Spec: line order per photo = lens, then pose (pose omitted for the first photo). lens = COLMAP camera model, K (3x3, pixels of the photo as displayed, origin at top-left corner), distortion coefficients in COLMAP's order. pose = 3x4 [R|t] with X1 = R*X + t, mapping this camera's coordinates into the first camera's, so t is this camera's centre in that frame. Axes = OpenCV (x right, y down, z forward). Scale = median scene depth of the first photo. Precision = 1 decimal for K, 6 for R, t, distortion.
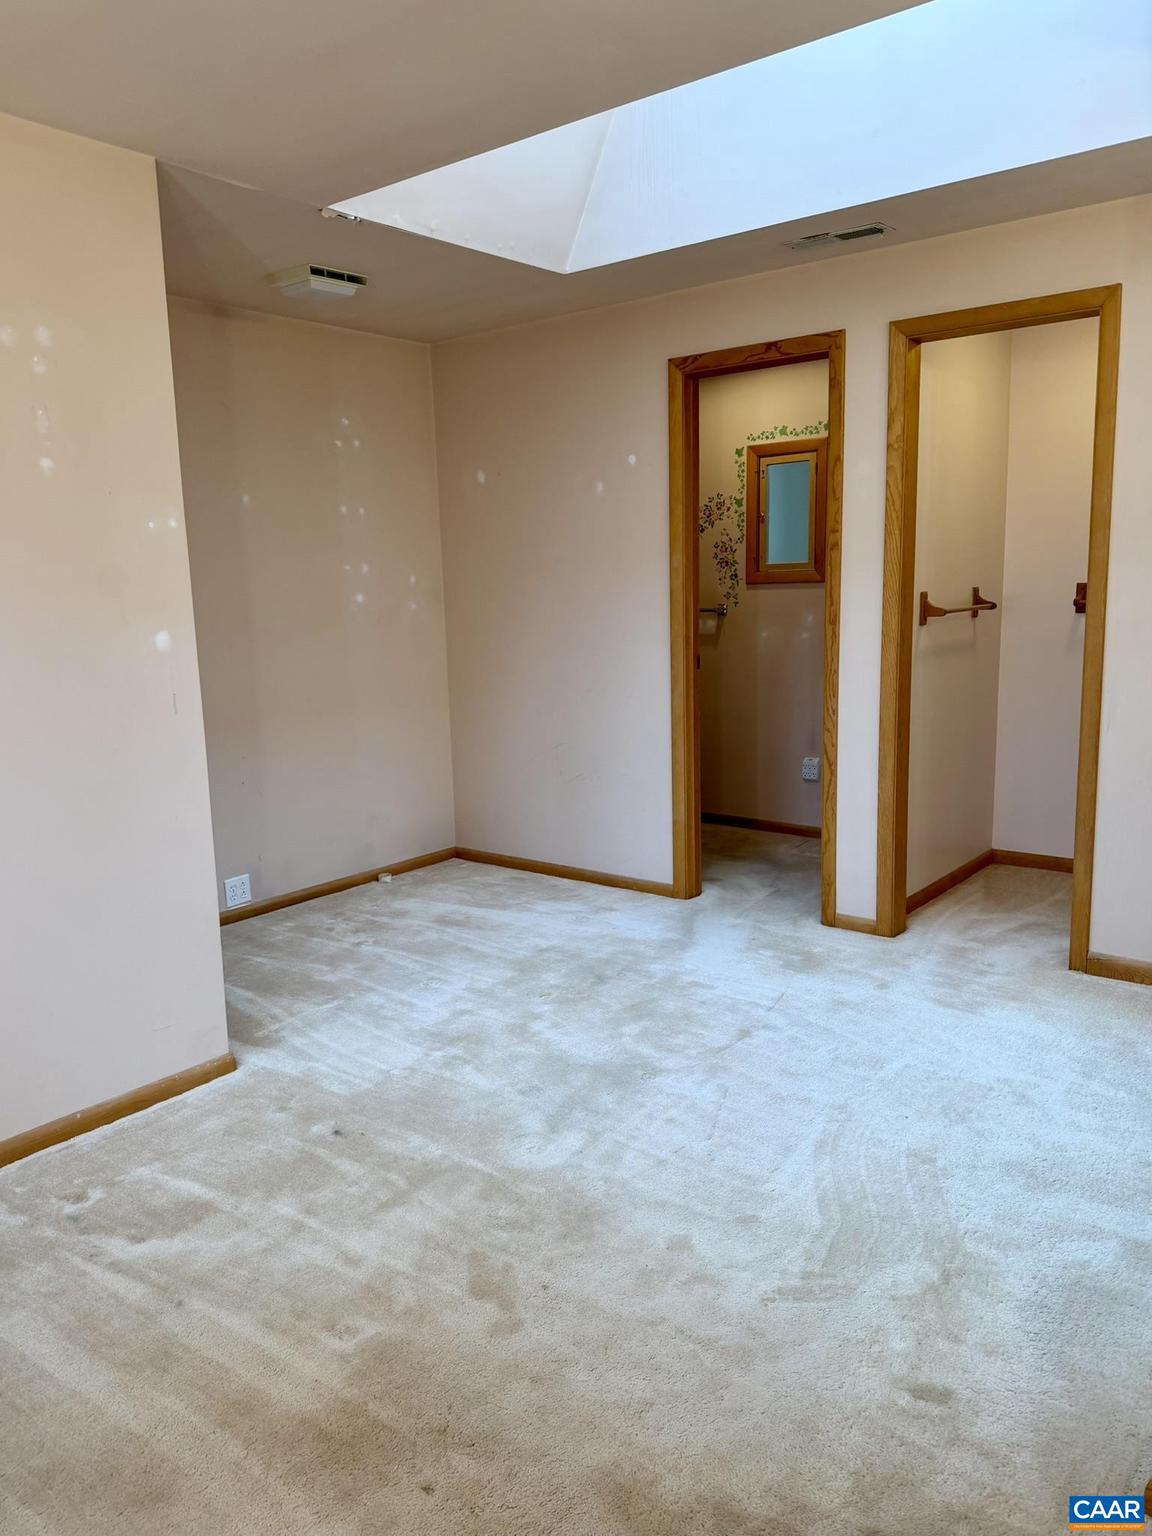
lens RADIAL K [[1085.8, 0, 566.7], [0, 1085.8, 773.1], [0, 0, 1]] dist [0.013887, -0.018518]
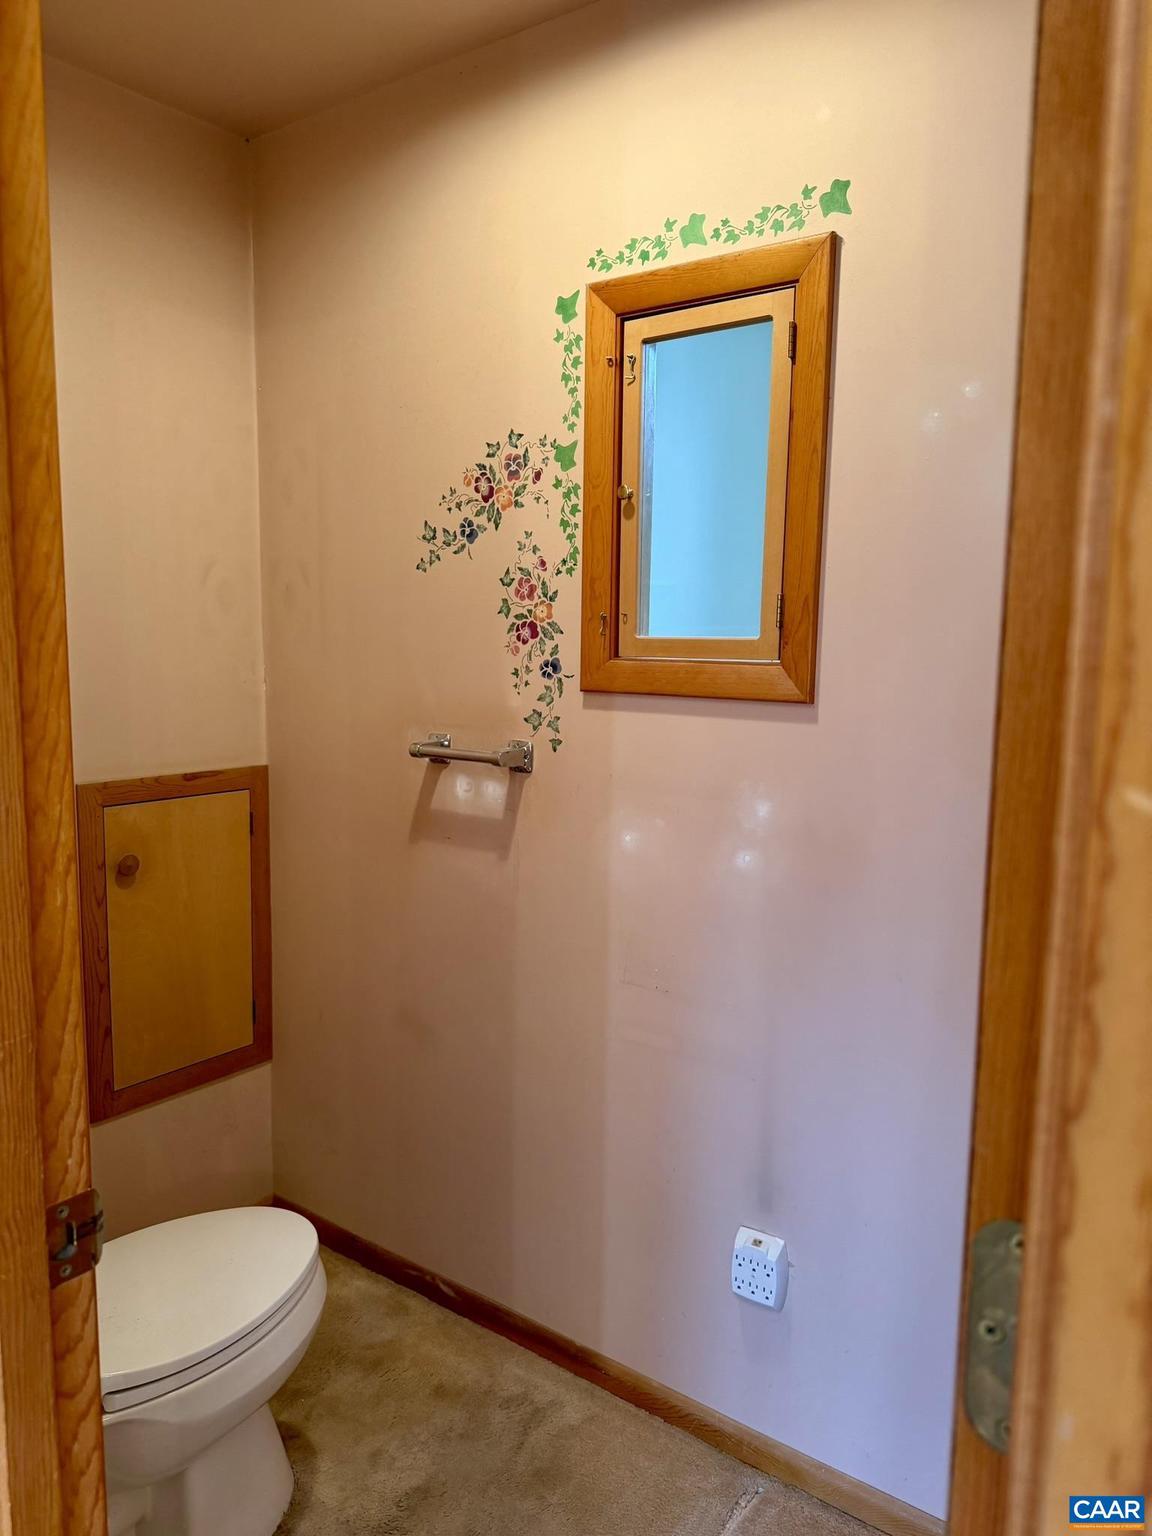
lens RADIAL K [[1085.8, 0, 582.7], [0, 1085.8, 765.1], [0, 0, 1]] dist [0.013887, -0.018518]
pose [[0.997815, 0.033899, 0.056708, 0.147119], [-0.030481, 0.997727, -0.060090, -0.130354], [-0.058616, 0.058230, 0.996581, 0.659530]]
